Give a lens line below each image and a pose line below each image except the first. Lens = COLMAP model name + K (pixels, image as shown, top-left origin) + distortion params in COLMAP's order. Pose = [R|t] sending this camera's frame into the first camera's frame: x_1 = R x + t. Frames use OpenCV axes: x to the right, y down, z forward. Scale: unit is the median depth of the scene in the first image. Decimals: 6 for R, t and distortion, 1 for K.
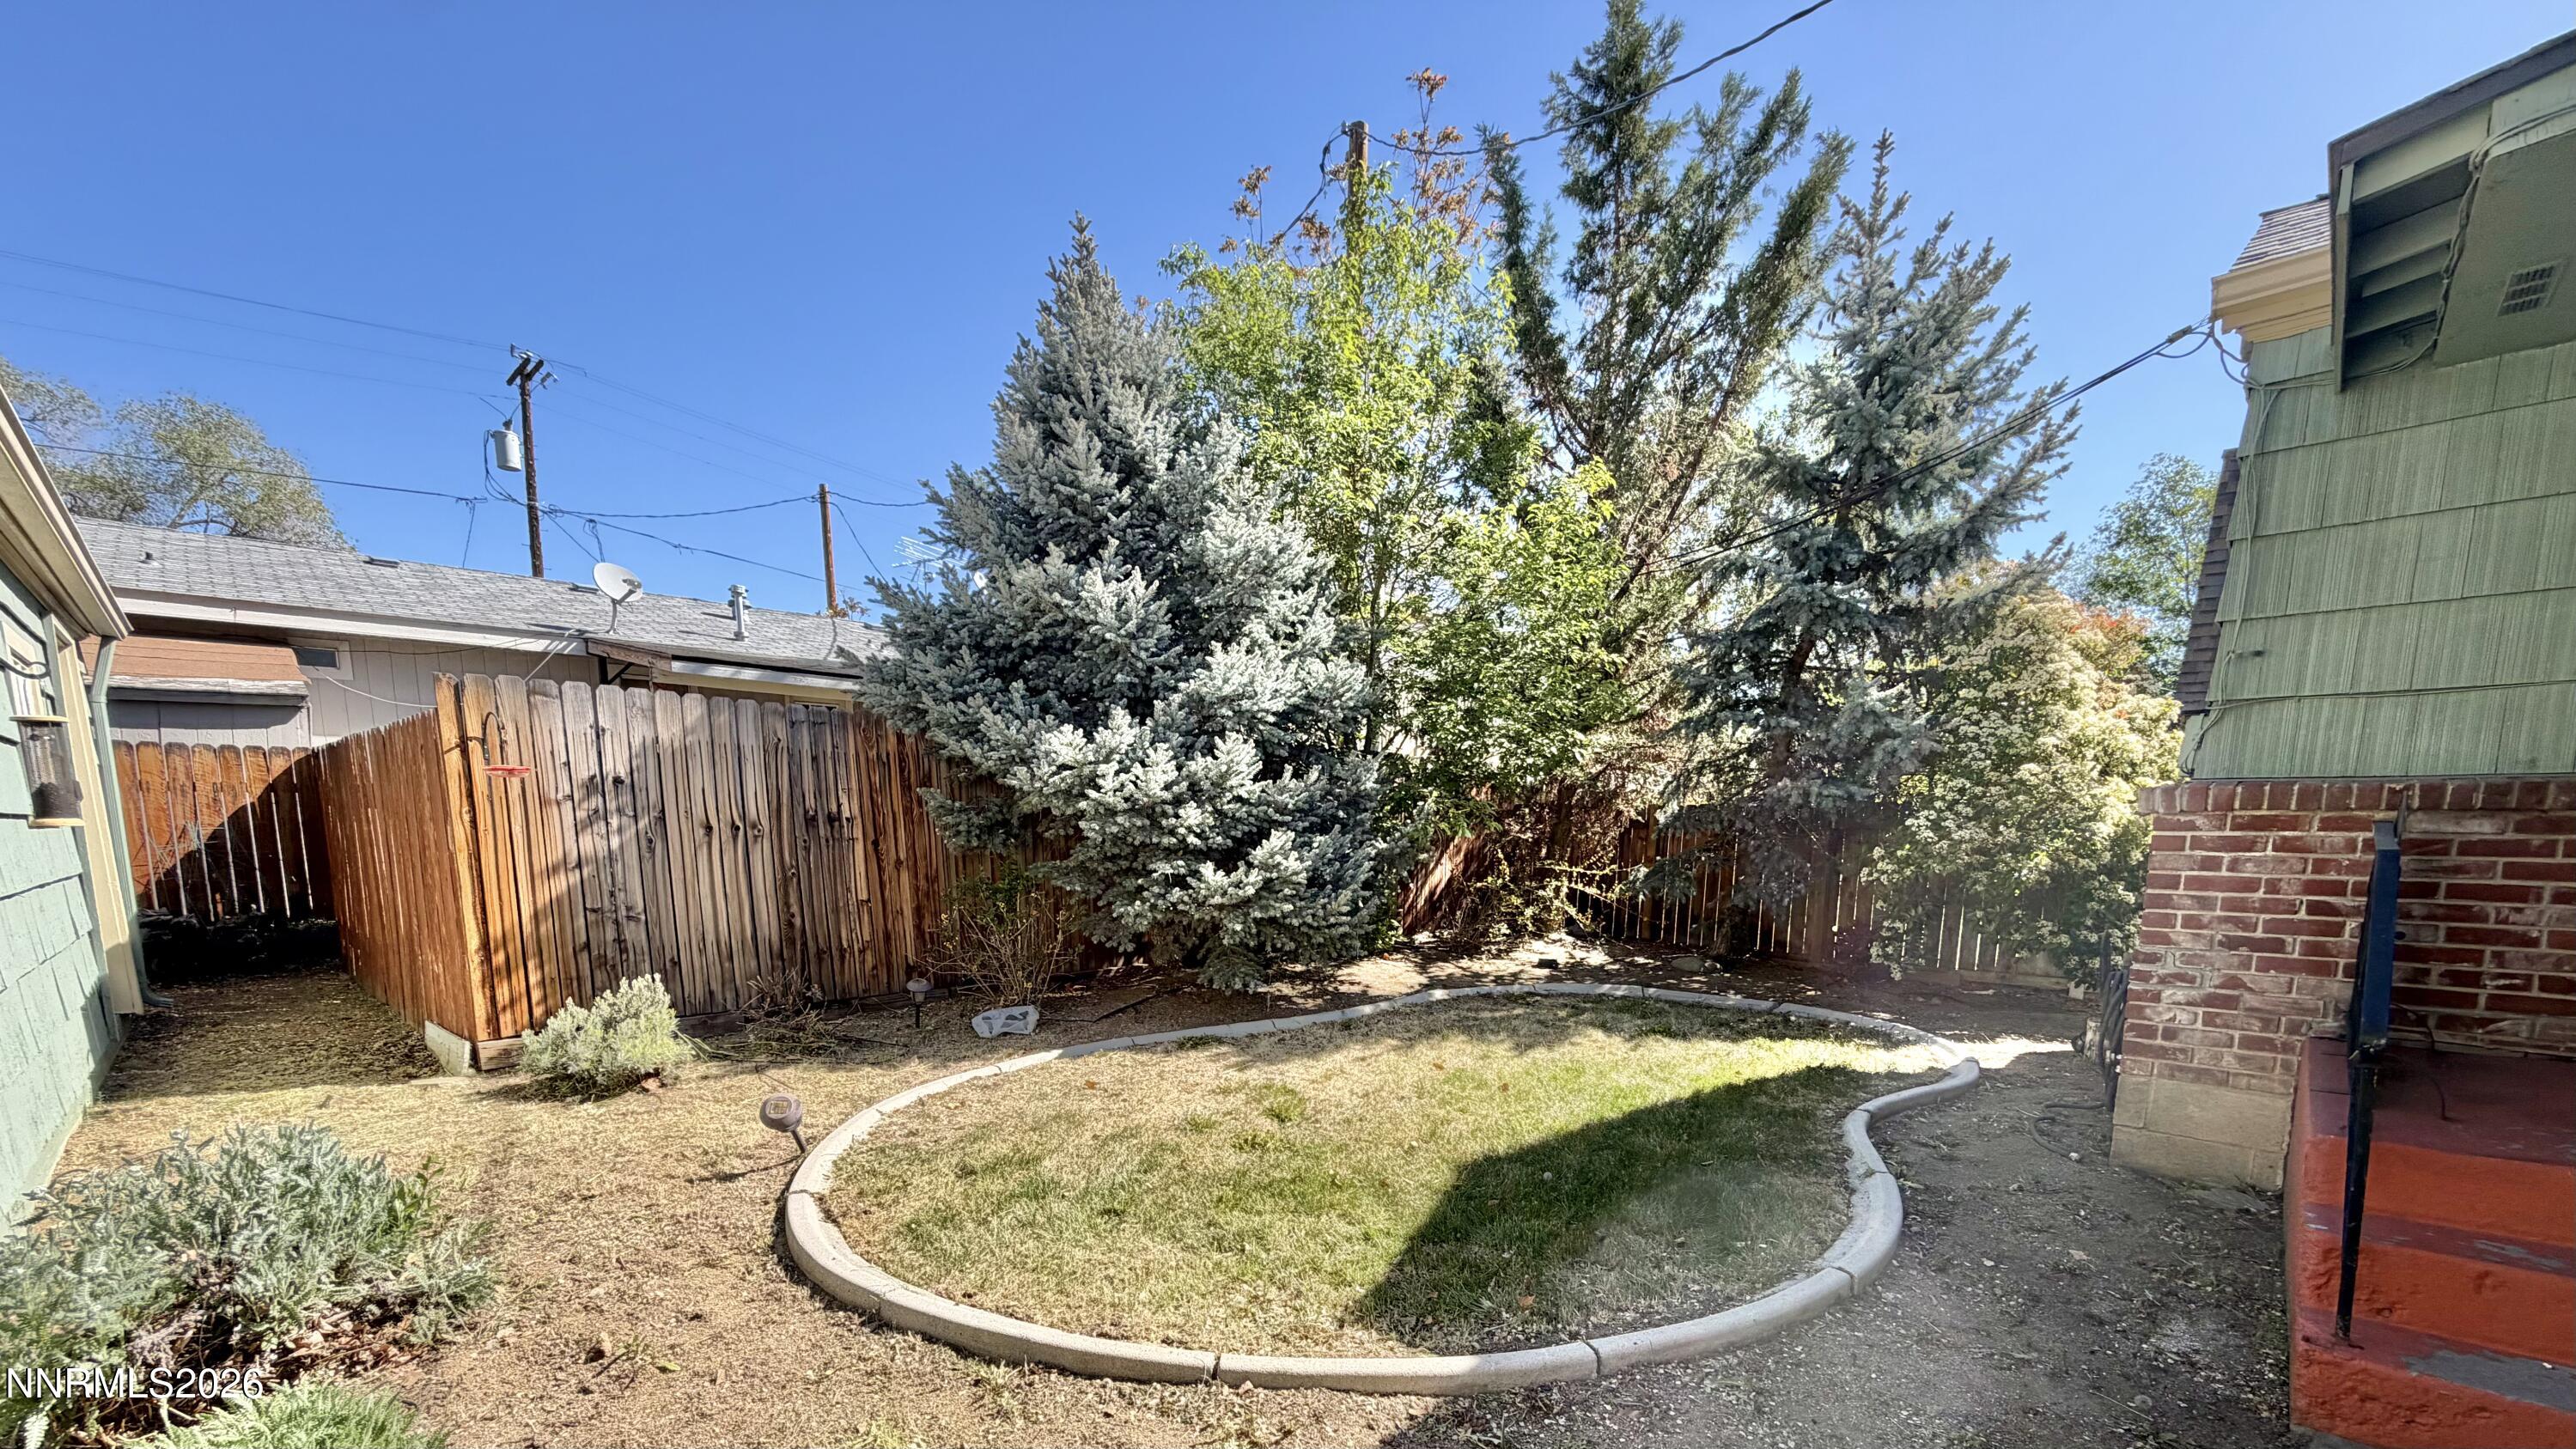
lens RADIAL K [[1021.9, 0, 1267.3], [0, 1021.9, 970.3], [0, 0, 1]] dist [0.001217, 0.000034]
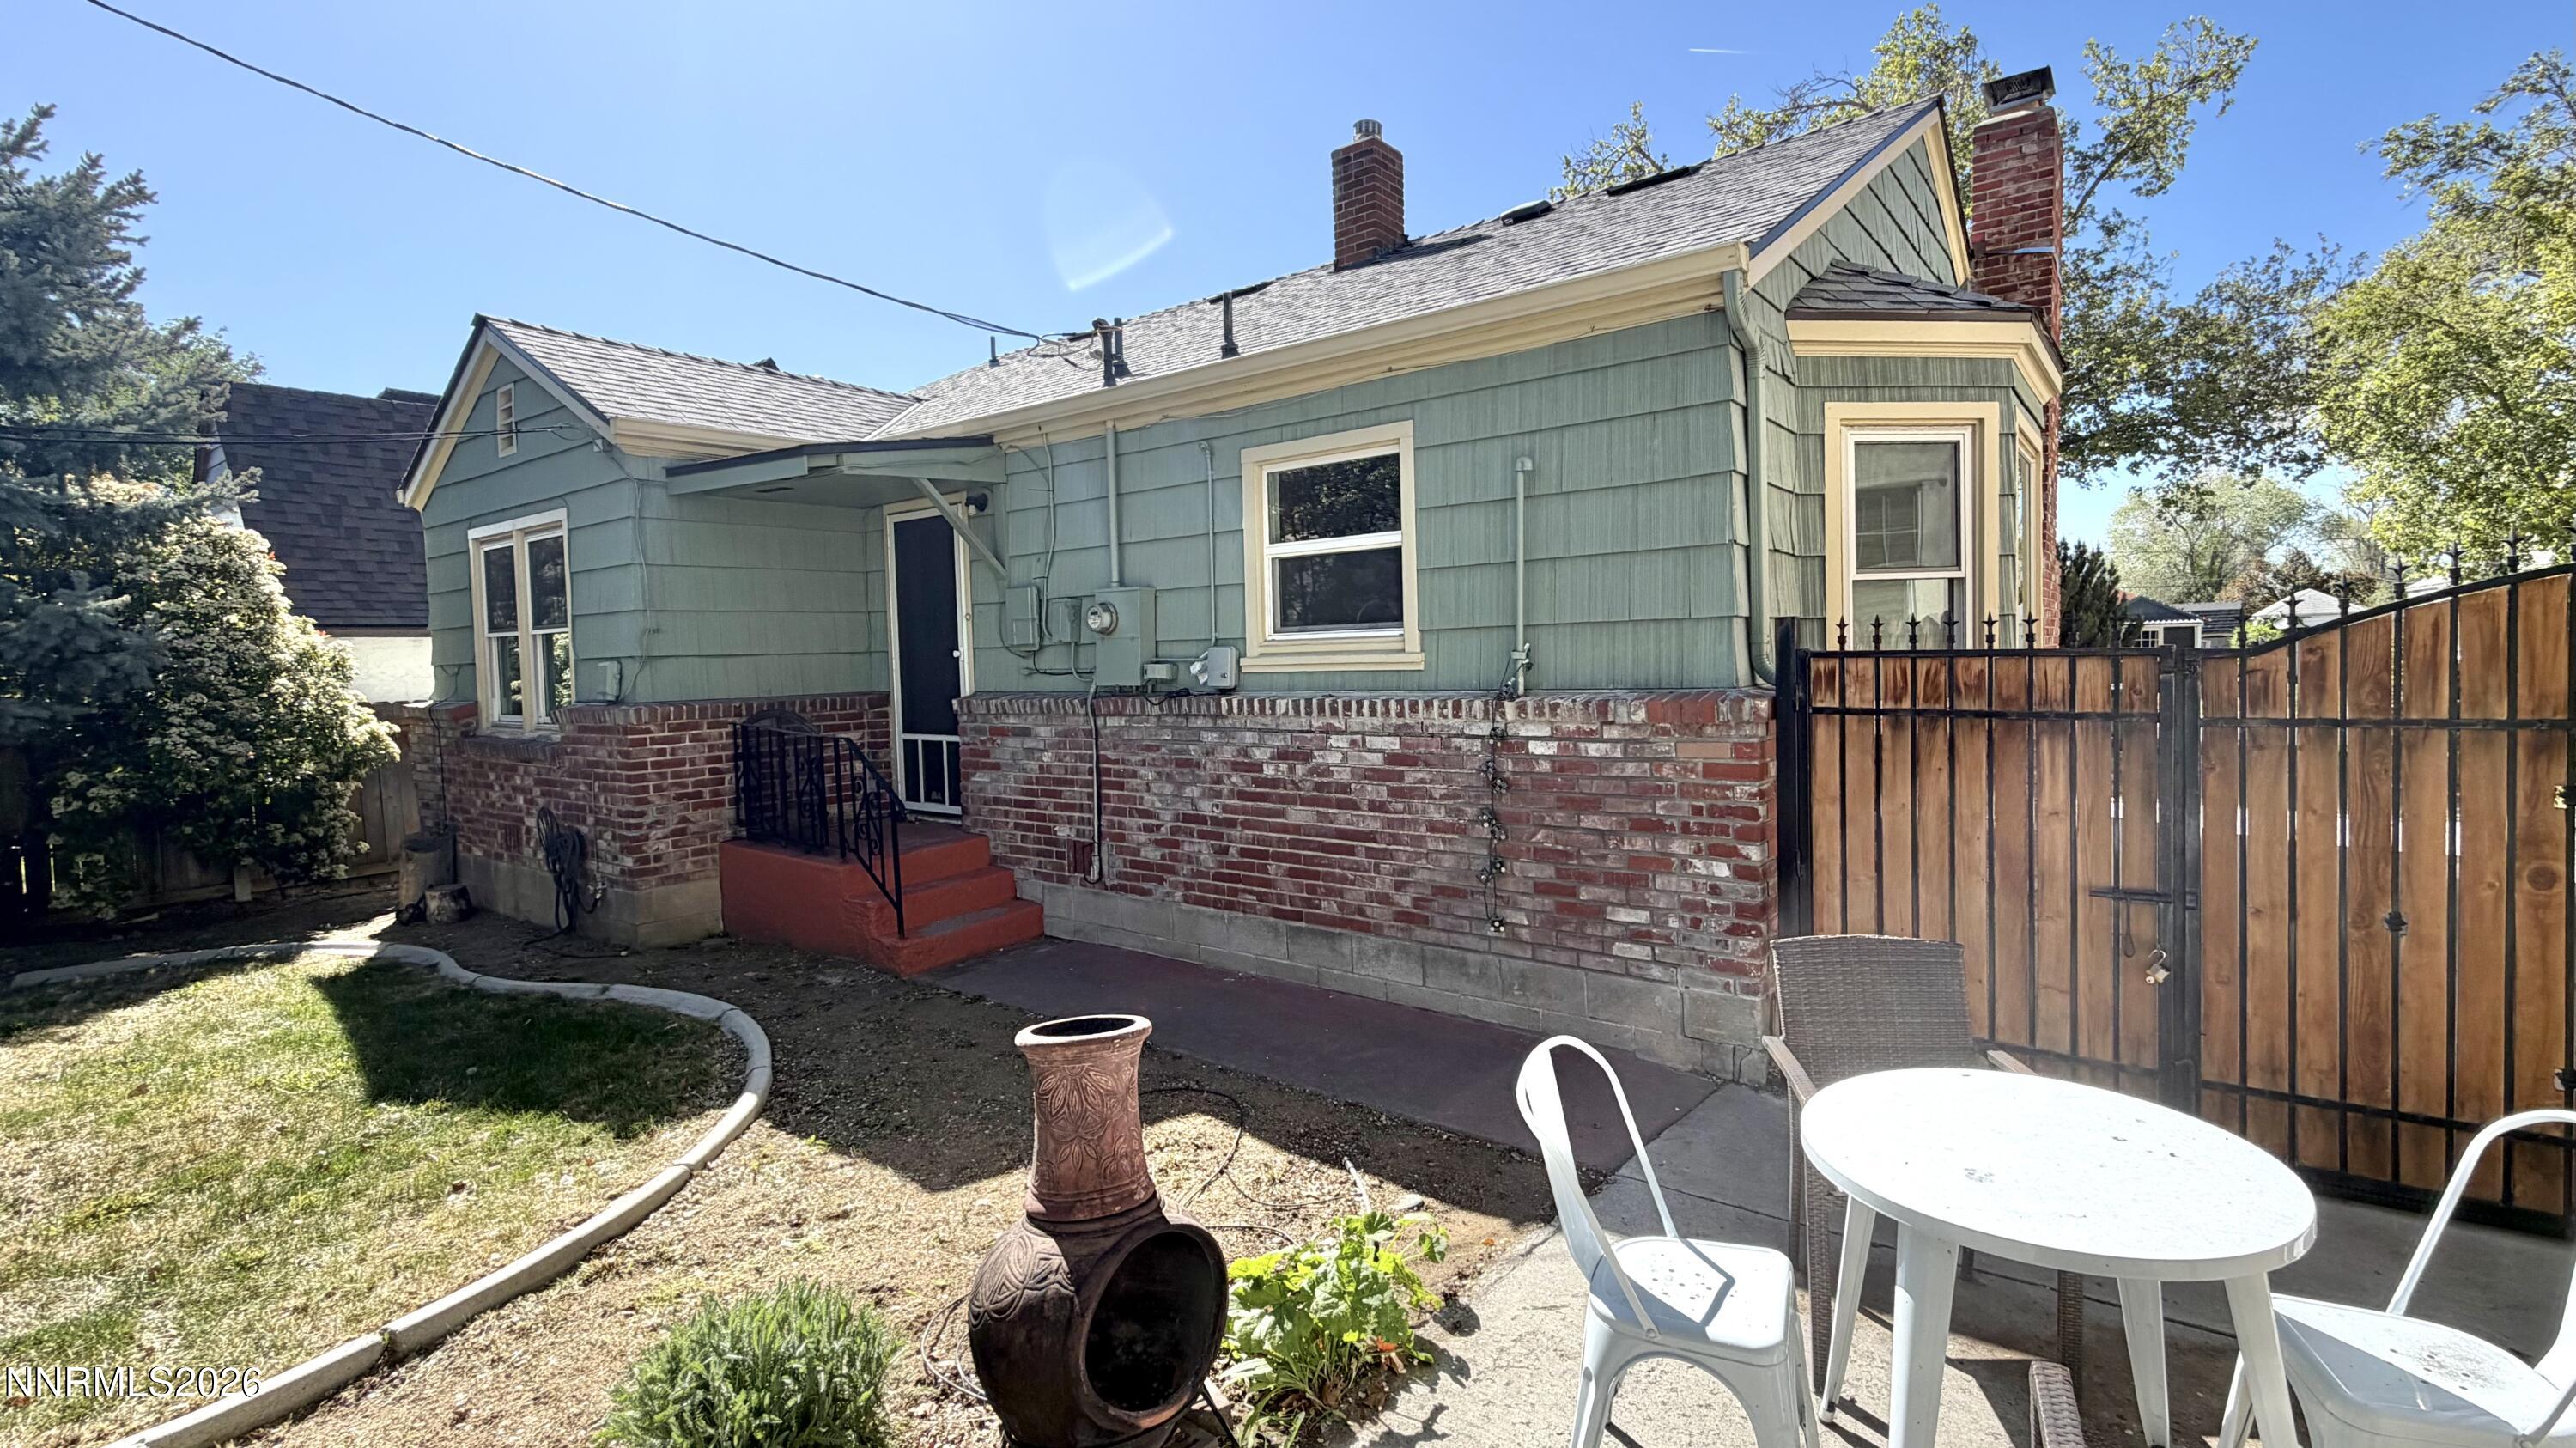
lens RADIAL K [[1131.5, 0, 1372.0], [0, 1131.5, 690.5], [0, 0, 1]] dist [-0.001237, -0.000214]
pose [[-0.166379, -0.029557, 0.985619, -0.651215], [0.174255, 0.982938, 0.058892, -0.065946], [-0.970543, 0.181547, -0.158390, 0.089542]]
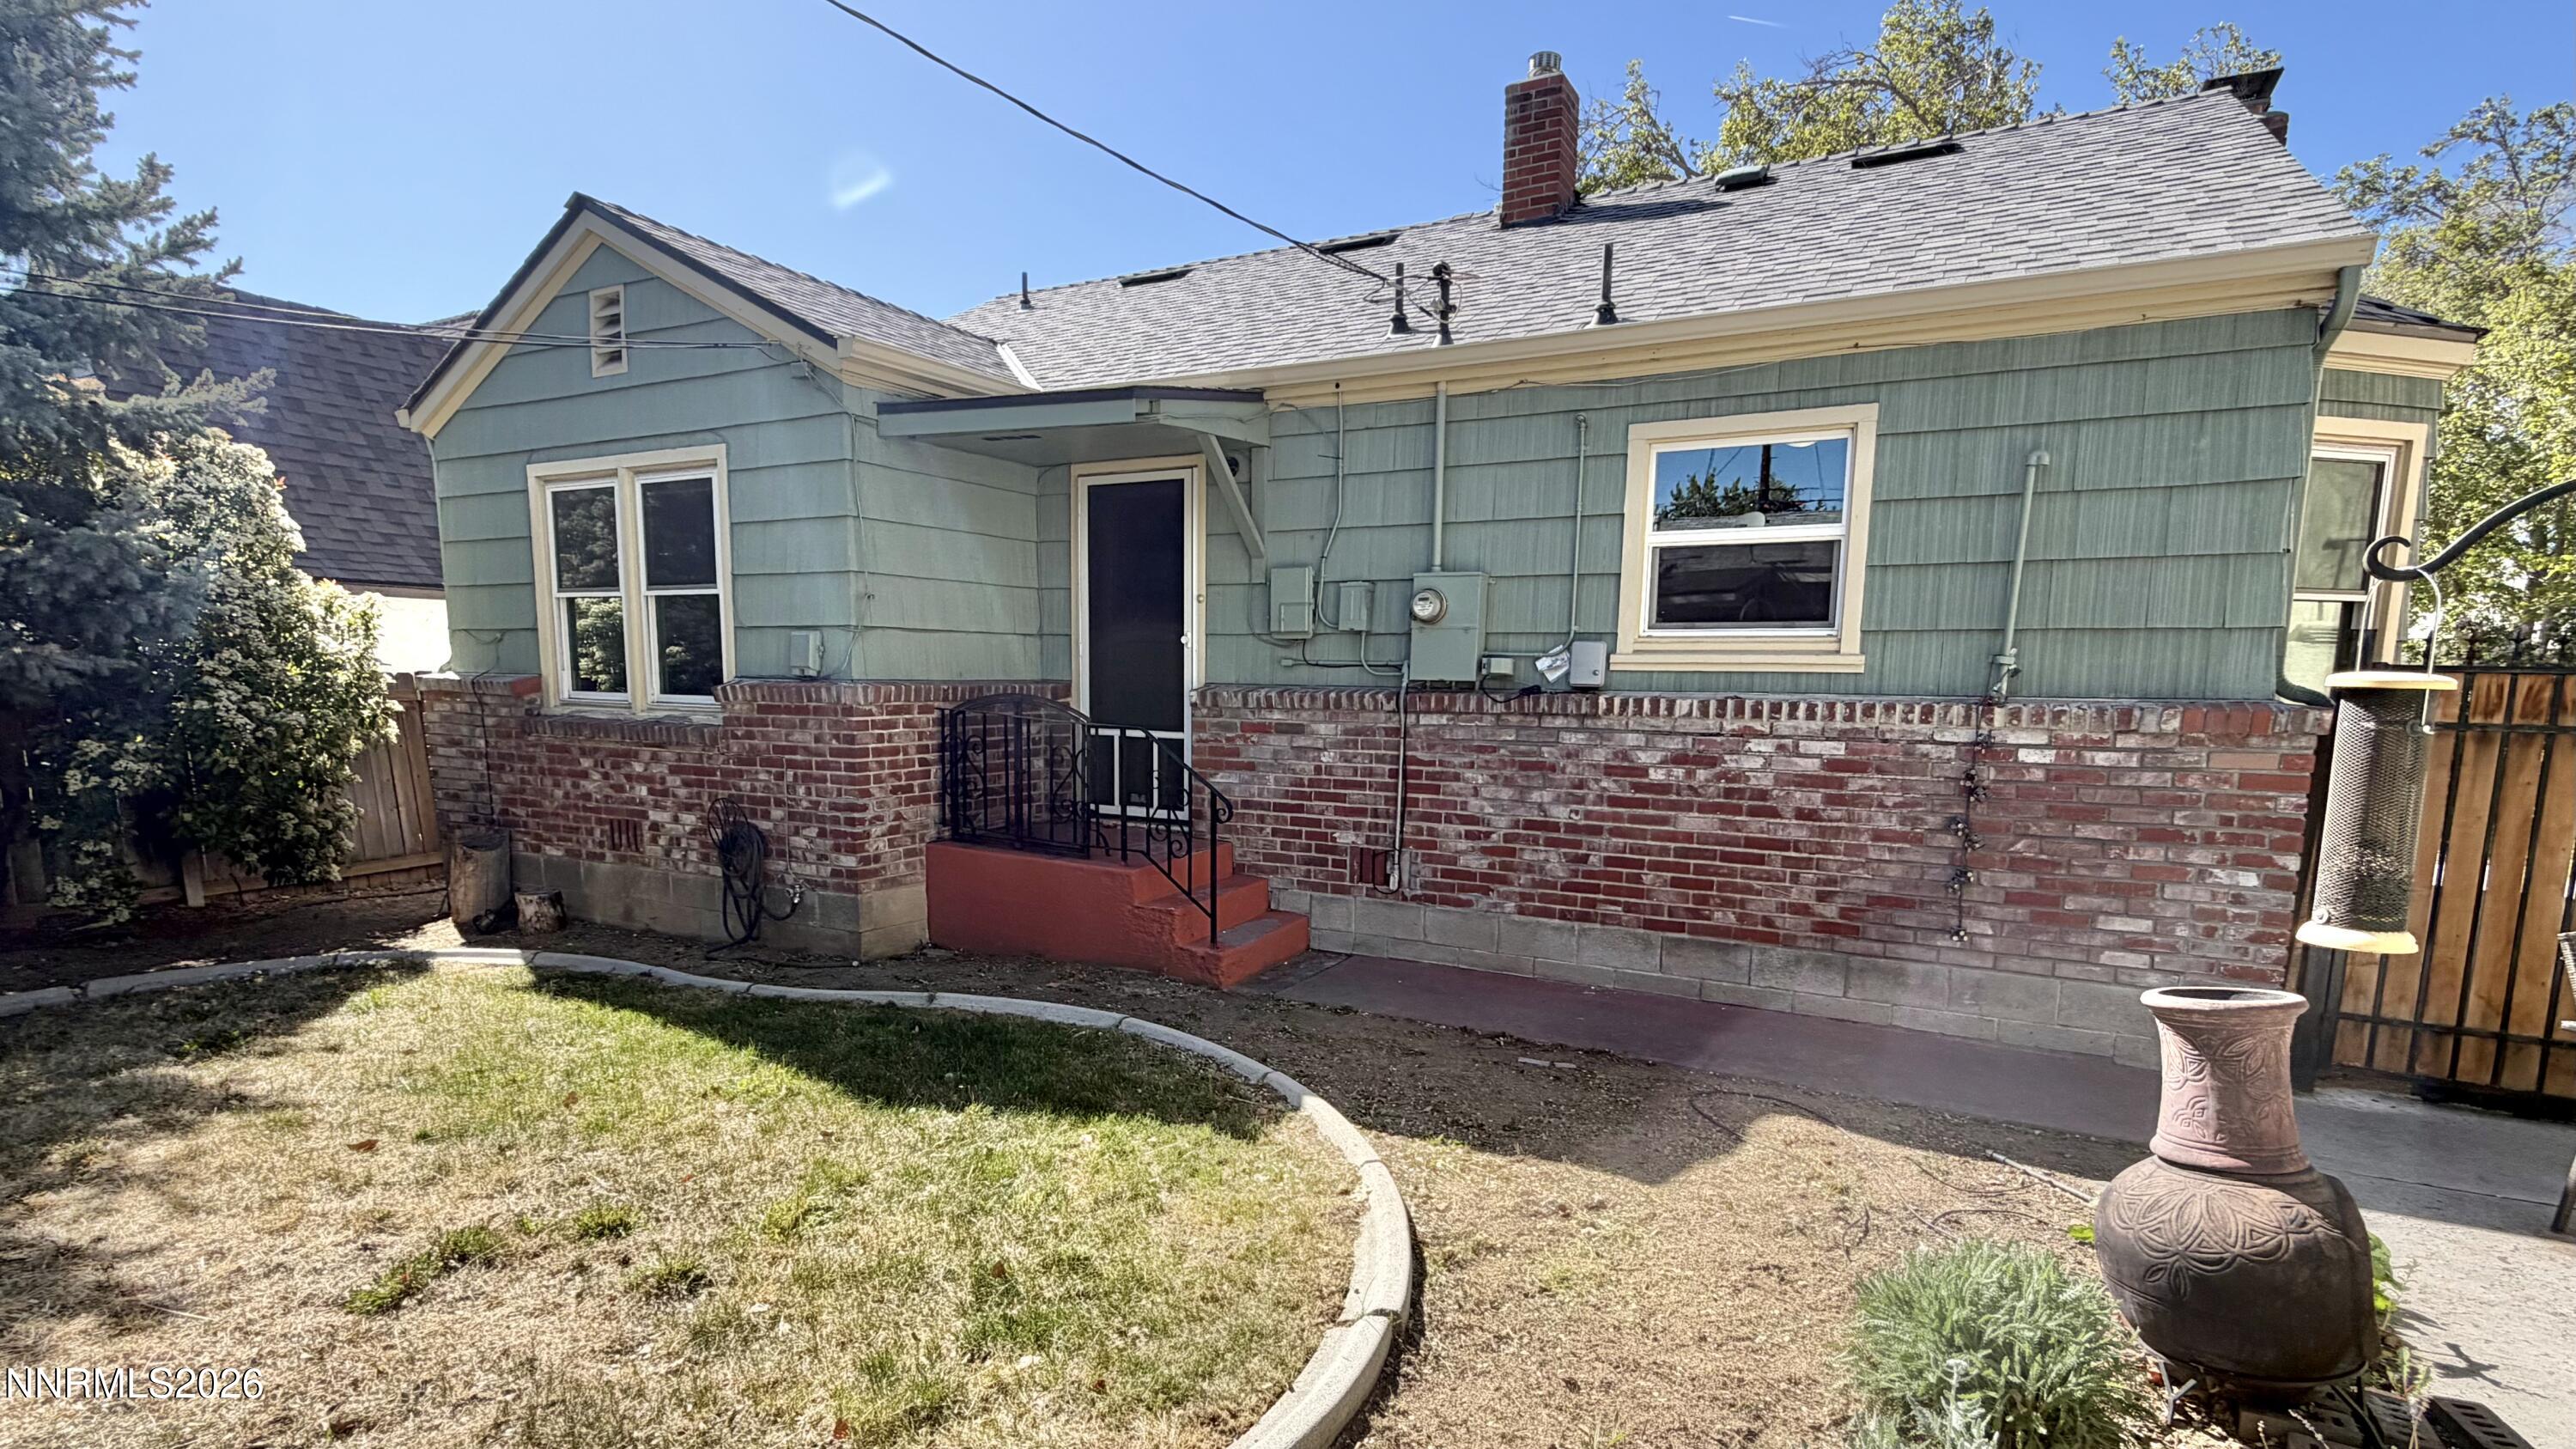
lens RADIAL K [[1238.0, 0, 1285.8], [0, 1238.0, 844.6], [0, 0, 1]] dist [-0.000688, 0.000061]
pose [[-0.286165, -0.135648, 0.948530, -0.561327], [0.130890, 0.975115, 0.178939, -0.117747], [-0.949198, 0.175359, -0.261289, 0.563628]]
